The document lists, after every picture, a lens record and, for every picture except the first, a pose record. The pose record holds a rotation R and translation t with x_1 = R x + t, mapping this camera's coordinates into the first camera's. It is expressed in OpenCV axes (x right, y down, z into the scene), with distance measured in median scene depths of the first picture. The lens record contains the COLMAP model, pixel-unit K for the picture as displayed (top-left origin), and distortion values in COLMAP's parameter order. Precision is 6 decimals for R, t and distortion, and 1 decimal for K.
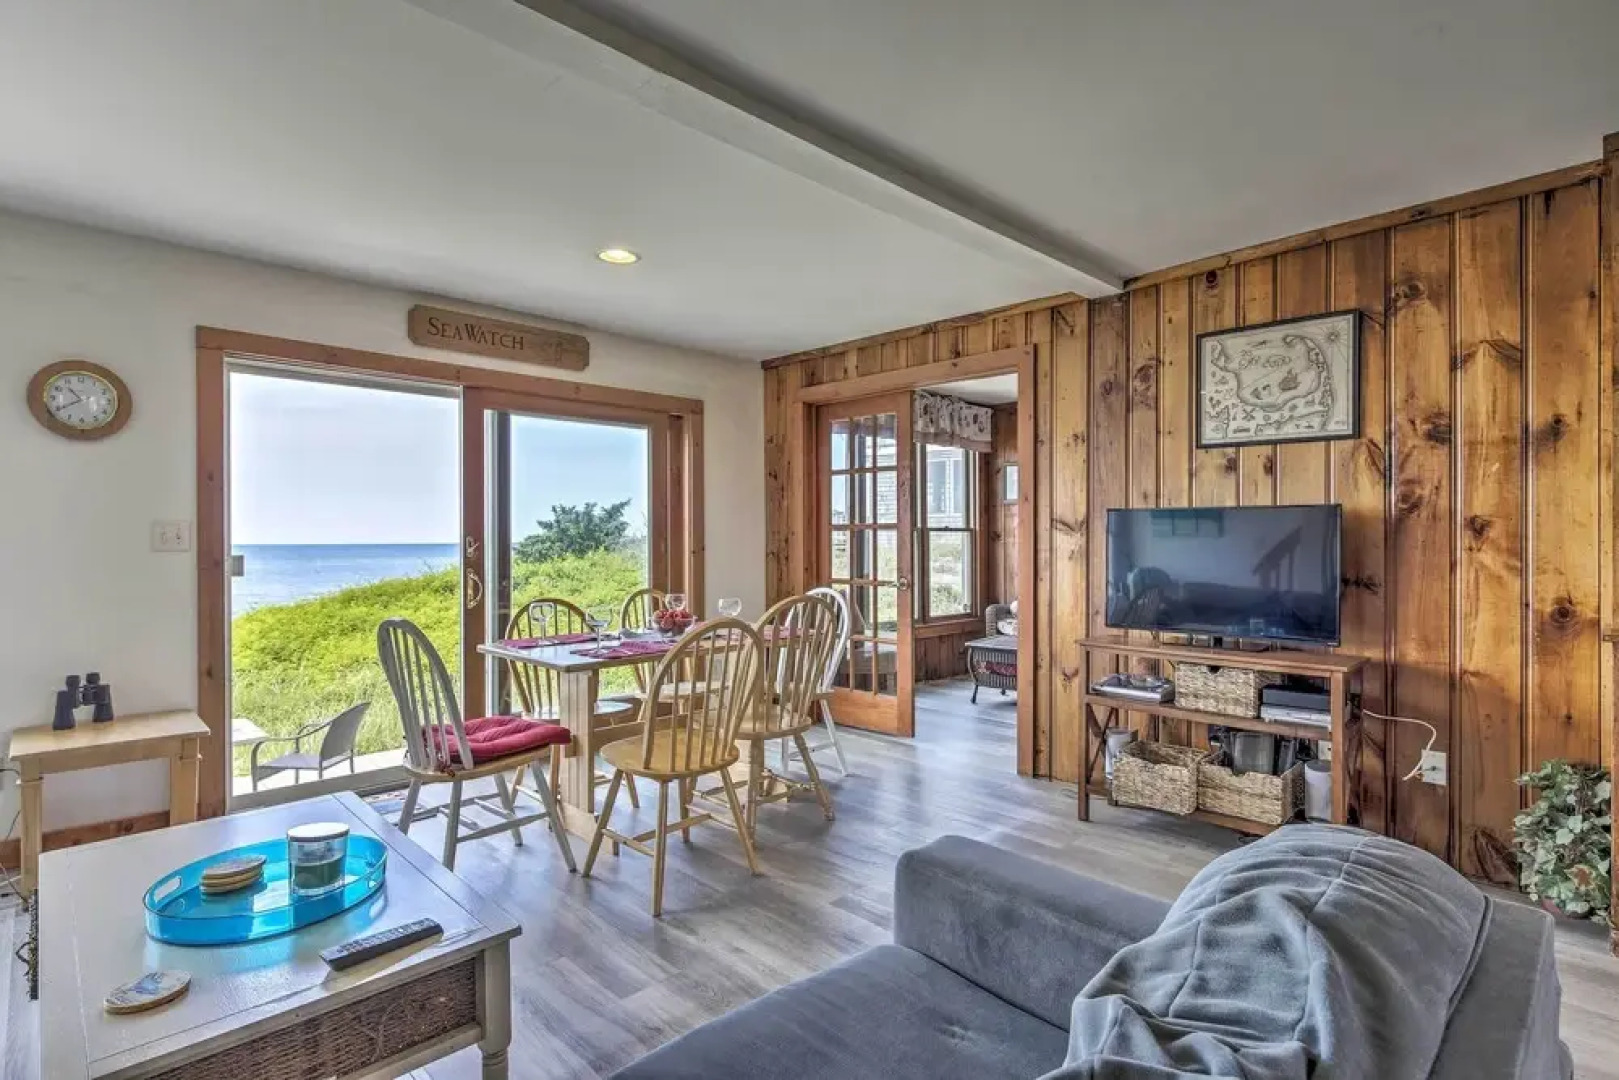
lens RADIAL K [[787.7, 0, 808.8], [0, 787.7, 547.0], [0, 0, 1]] dist [-0.002239, -0.000856]
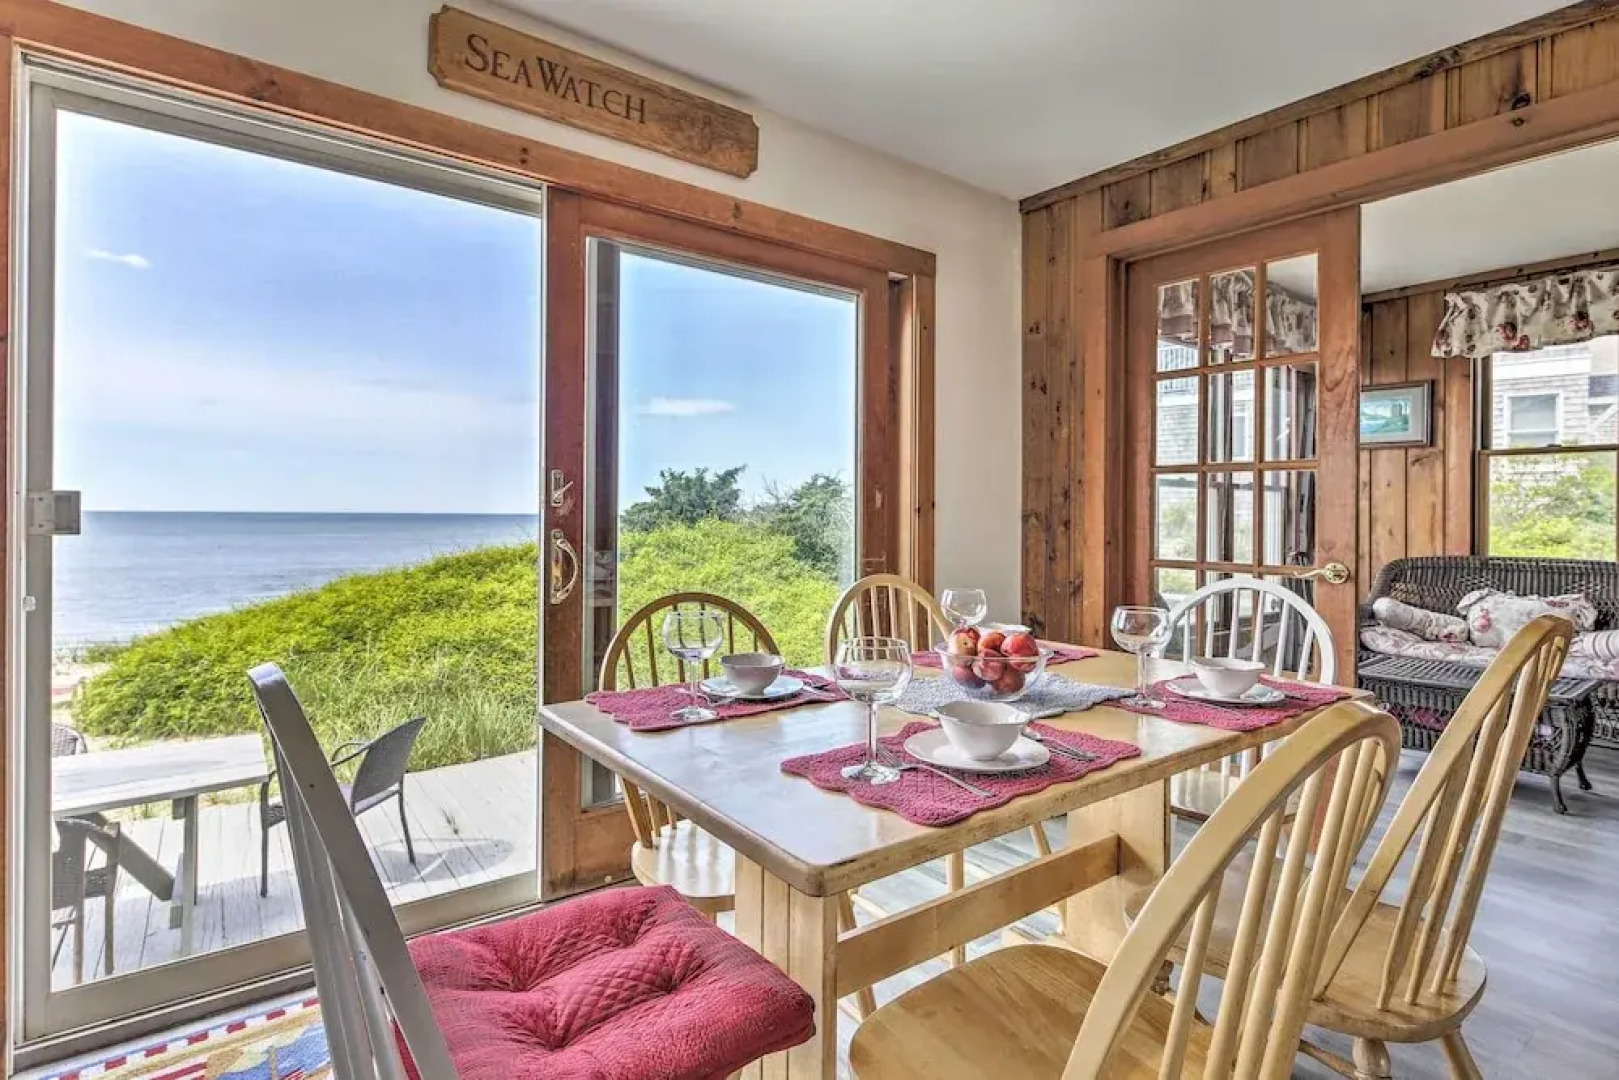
lens RADIAL K [[812.9, 0, 828.9], [0, 812.9, 511.3], [0, 0, 1]] dist [-0.000021, -0.000940]
pose [[0.994232, 0.013453, -0.106401, -0.109735], [-0.014725, 0.999829, -0.011178, 0.010939], [0.106233, 0.012680, 0.994260, 0.291469]]
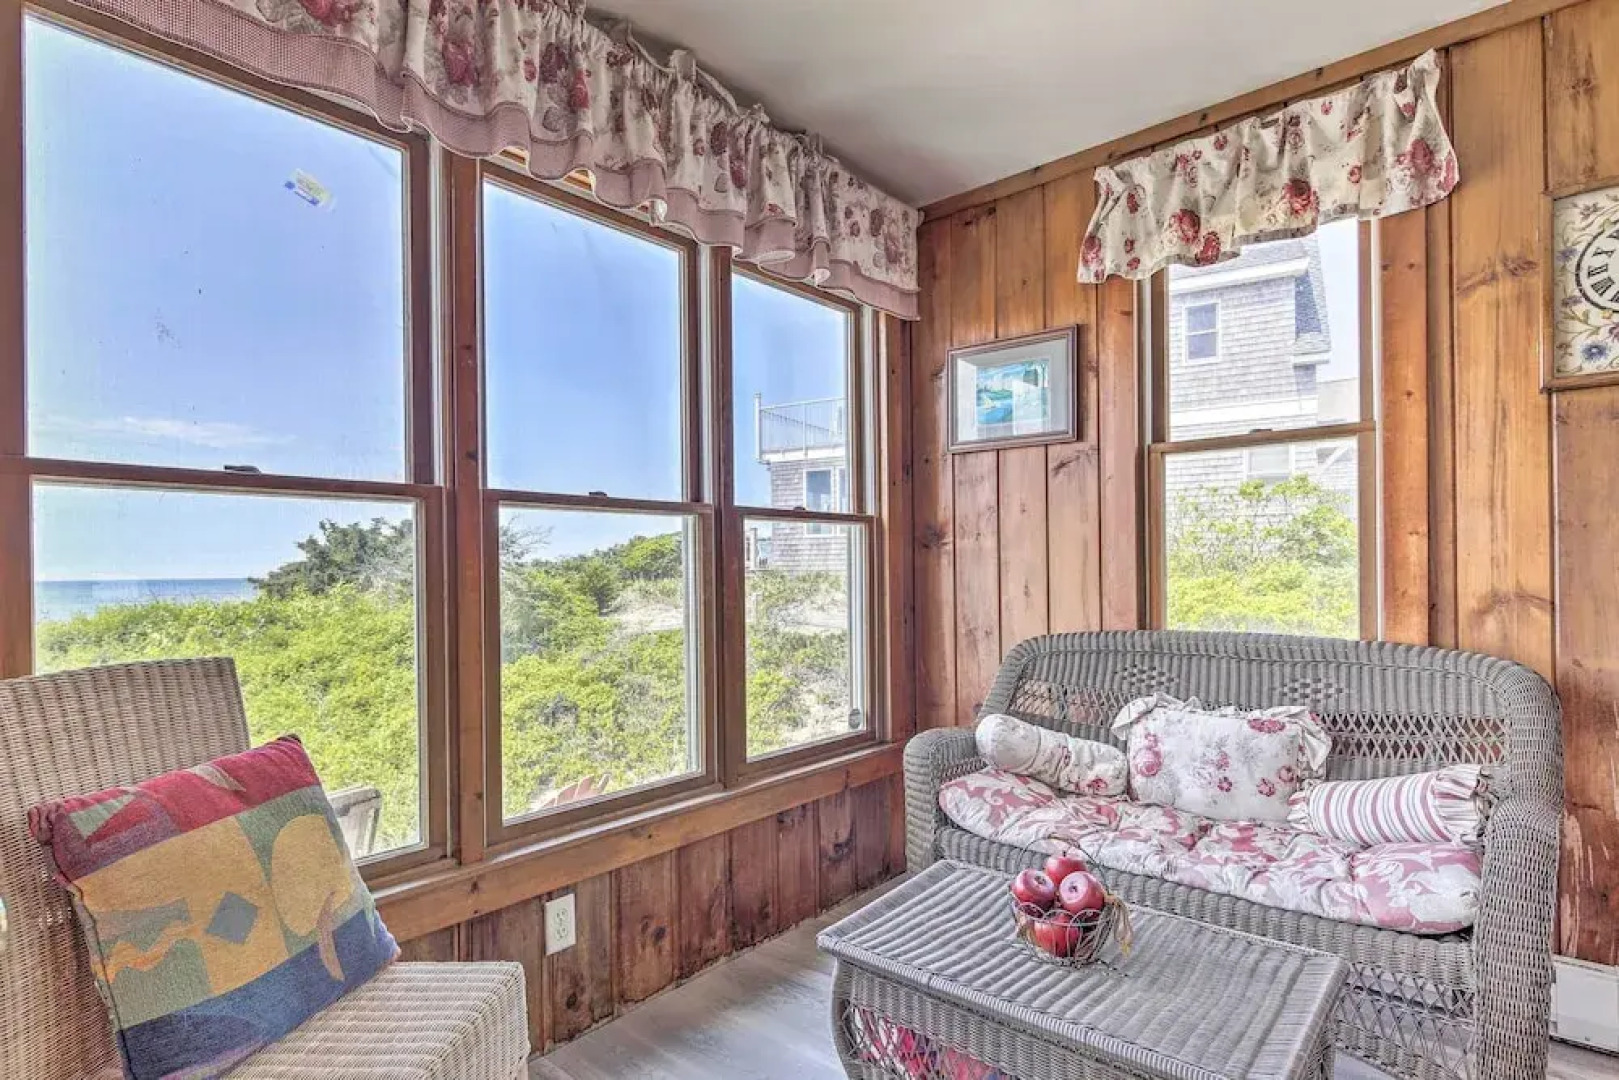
lens RADIAL K [[831.7, 0, 816.7], [0, 831.7, 570.0], [0, 0, 1]] dist [0.002240, 0.000630]
pose [[0.994945, -0.006936, 0.100182, 0.147360], [0.007815, 0.999934, -0.008385, 0.006454], [-0.100118, 0.009126, 0.994934, 0.629405]]
